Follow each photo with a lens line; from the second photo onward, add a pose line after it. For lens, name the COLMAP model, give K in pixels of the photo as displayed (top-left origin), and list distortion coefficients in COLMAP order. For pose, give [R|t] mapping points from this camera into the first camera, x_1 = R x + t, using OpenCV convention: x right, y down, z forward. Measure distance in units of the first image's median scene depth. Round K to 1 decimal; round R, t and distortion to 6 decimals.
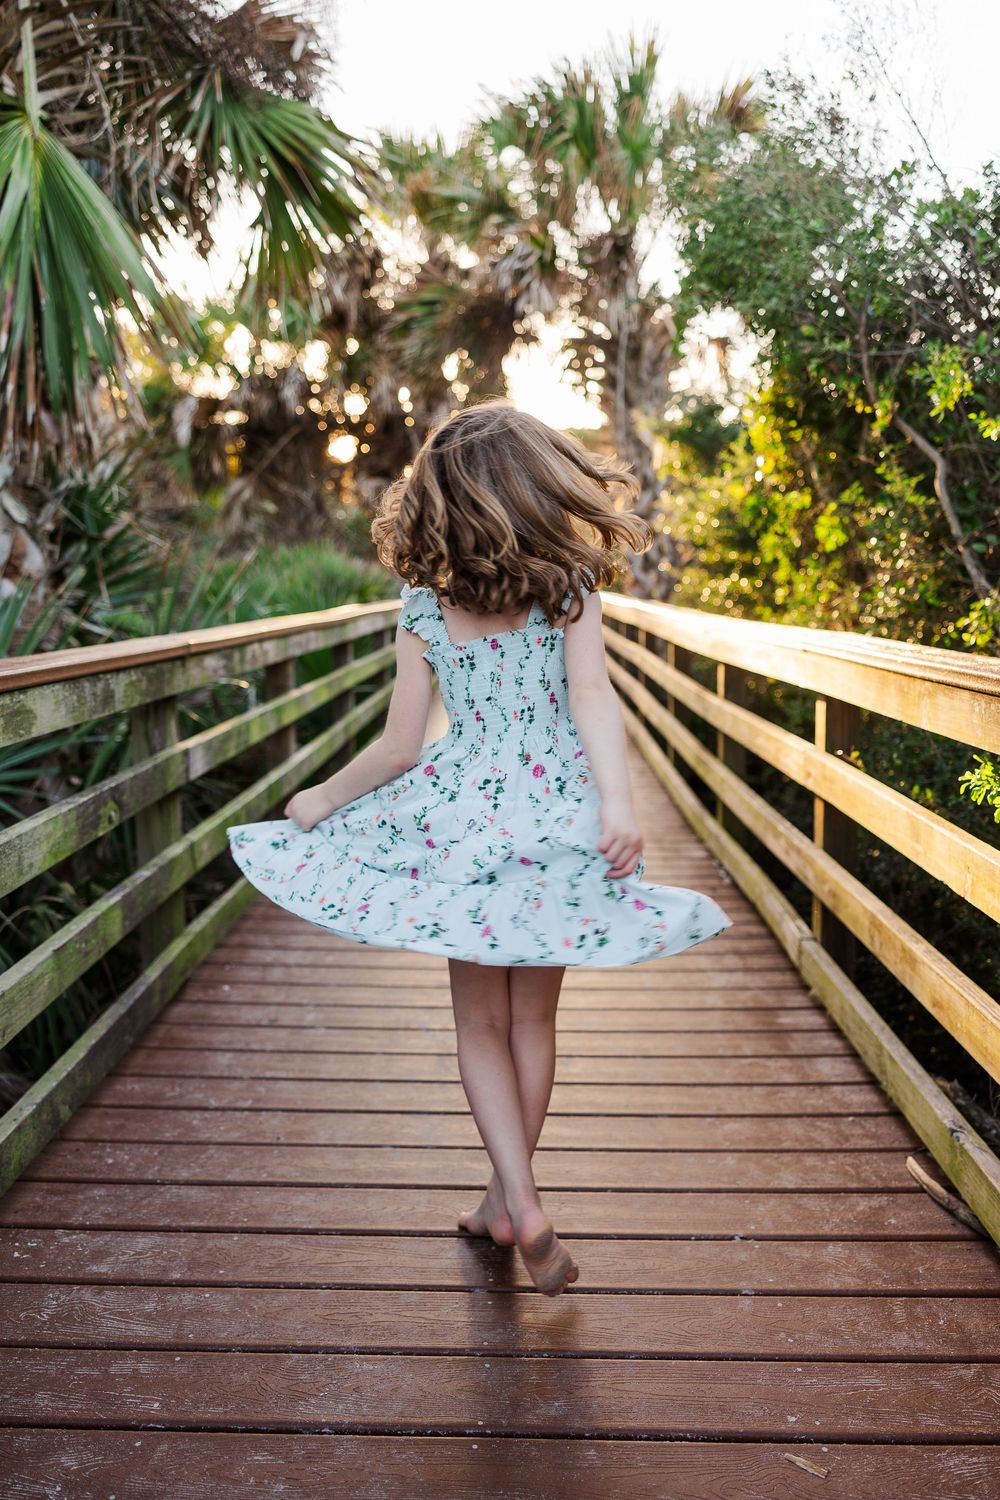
lens RADIAL K [[1102.6, 0, 525.6], [0, 1102.6, 749.7], [0, 0, 1]] dist [0.002121, -0.053922]
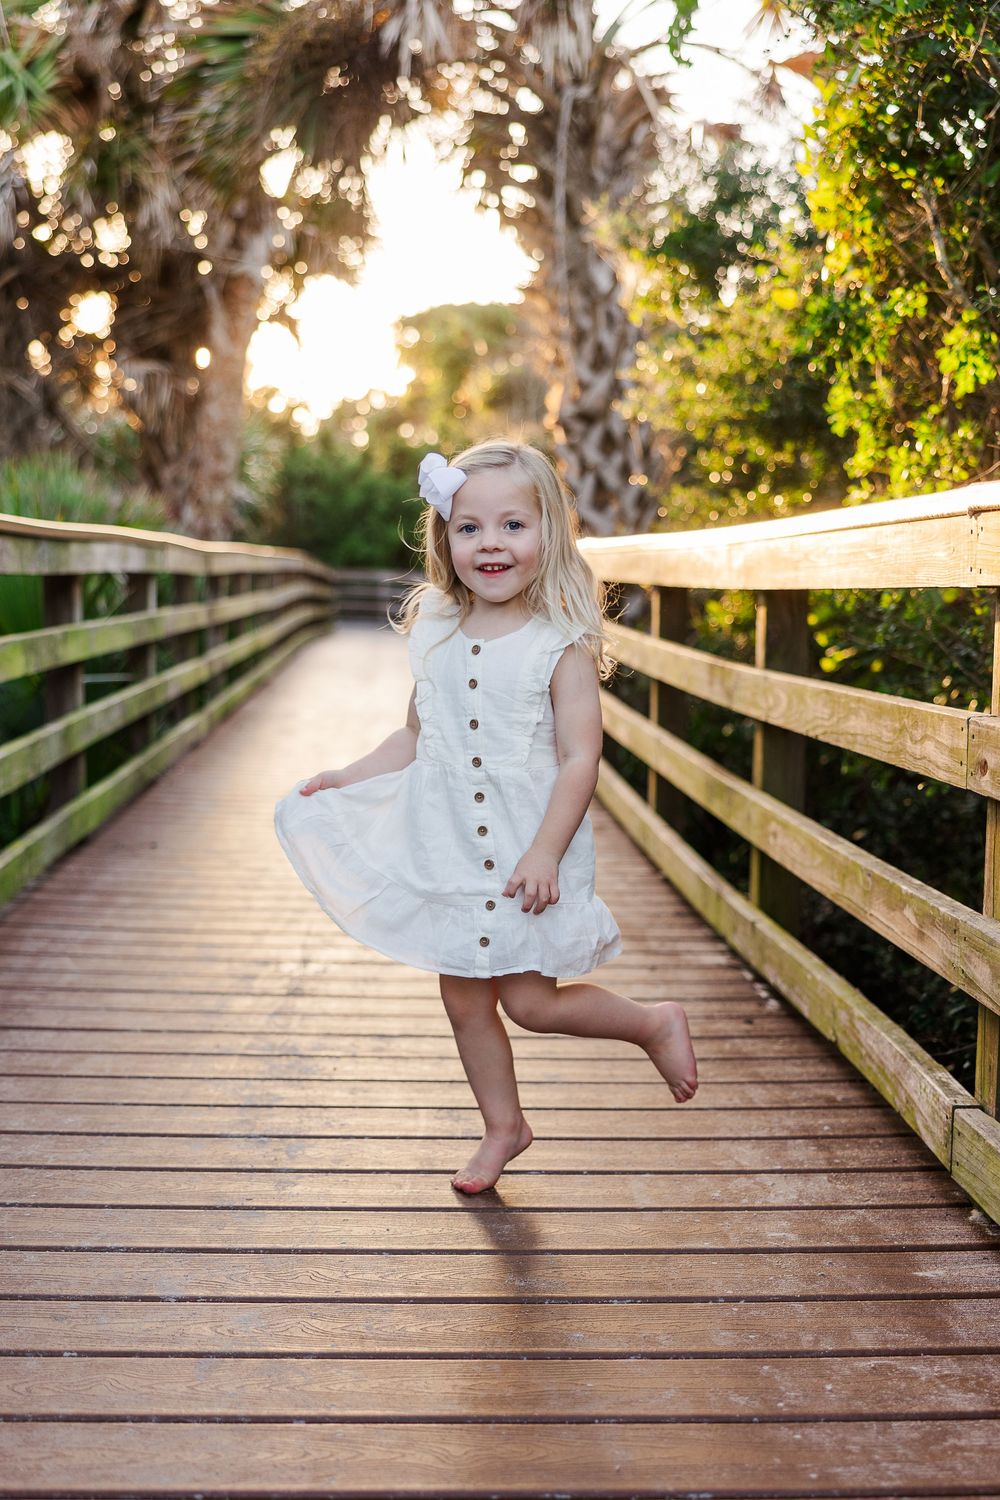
lens RADIAL K [[1733.4, 0, 497.3], [0, 1733.4, 850.2], [0, 0, 1]] dist [-0.005340, -0.005086]
pose [[0.998210, 0.006662, 0.059430, -0.000116], [-0.007177, 0.999938, 0.008461, 0.029509], [-0.059370, -0.008873, 0.998197, 0.136561]]
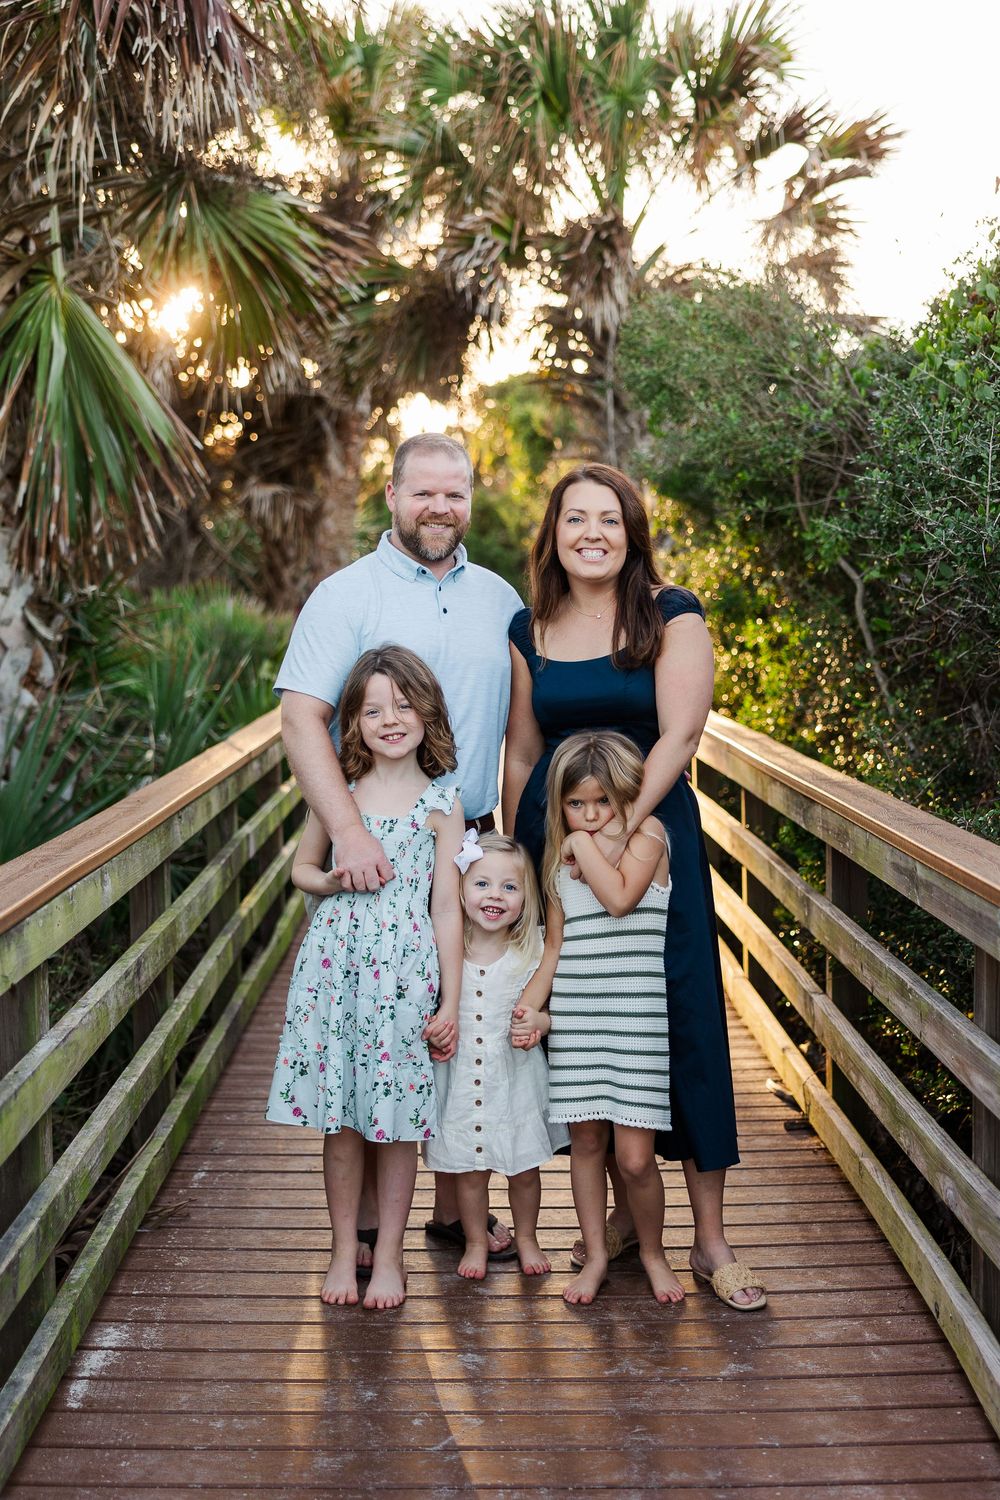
lens RADIAL K [[1979.9, 0, 500.0], [0, 1979.9, 750.0], [0, 0, 1]] dist [-0.003316, 0.001806]
pose [[0.999814, -0.016072, 0.010670, -0.020491], [0.016767, 0.997506, -0.068558, 0.034733], [-0.009542, 0.068724, 0.997590, -0.708124]]
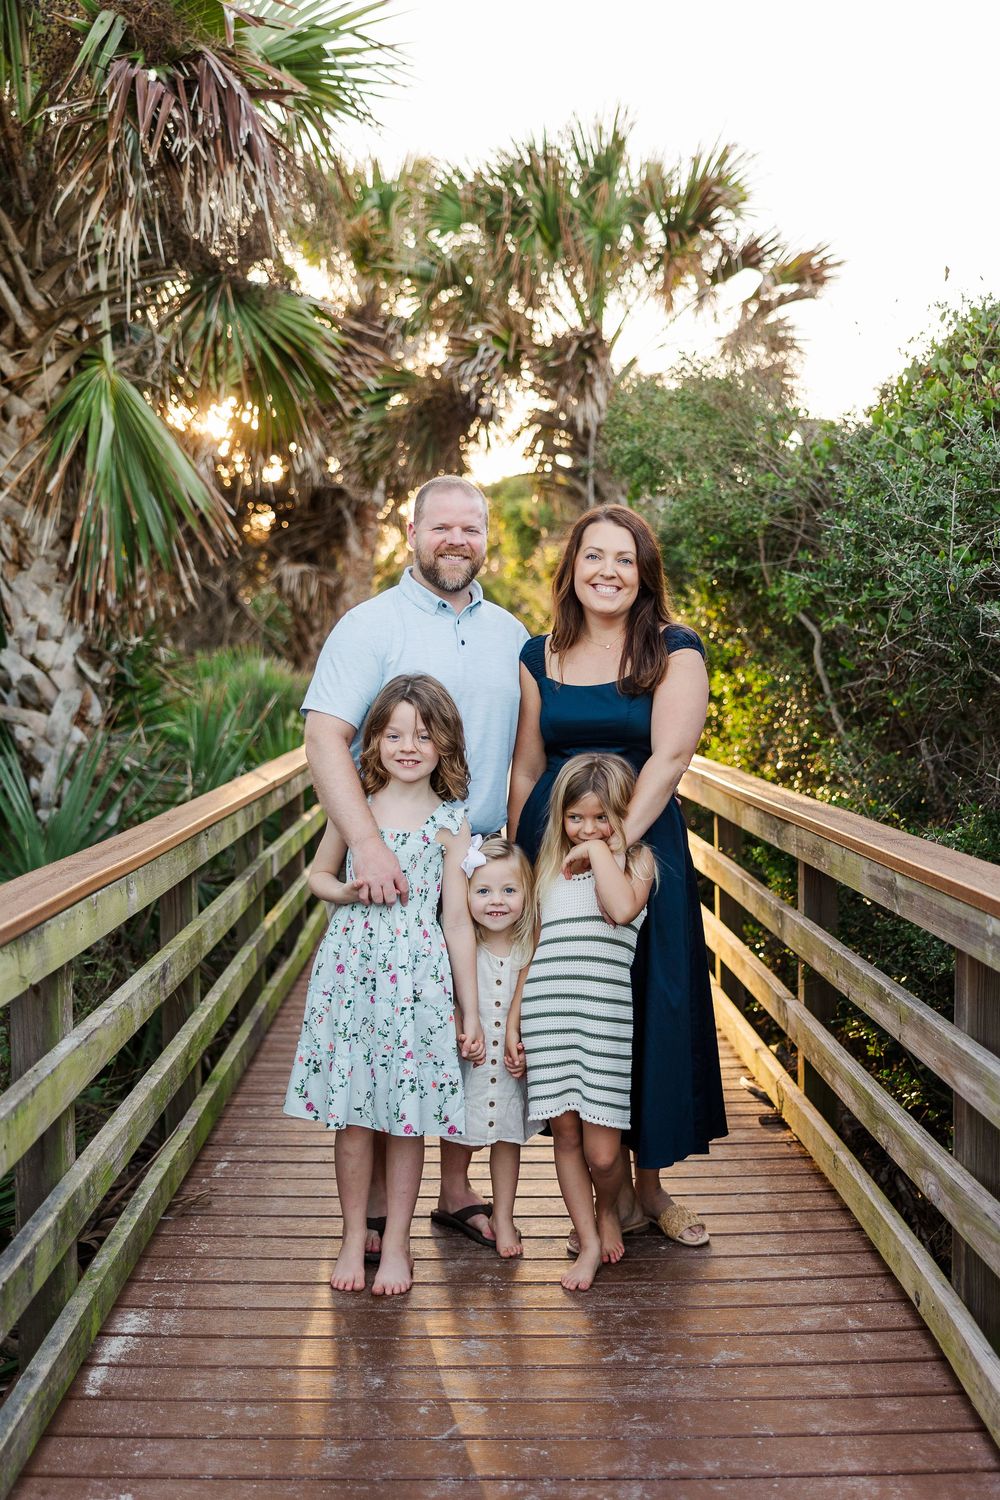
lens RADIAL K [[1656.2, 0, 507.6], [0, 1656.2, 764.8], [0, 0, 1]] dist [0.000513, 0.002903]
pose [[0.999722, -0.011459, 0.020591, -0.024716], [0.013235, 0.996011, -0.088249, 0.041439], [-0.019498, 0.088497, 0.995886, -0.624478]]
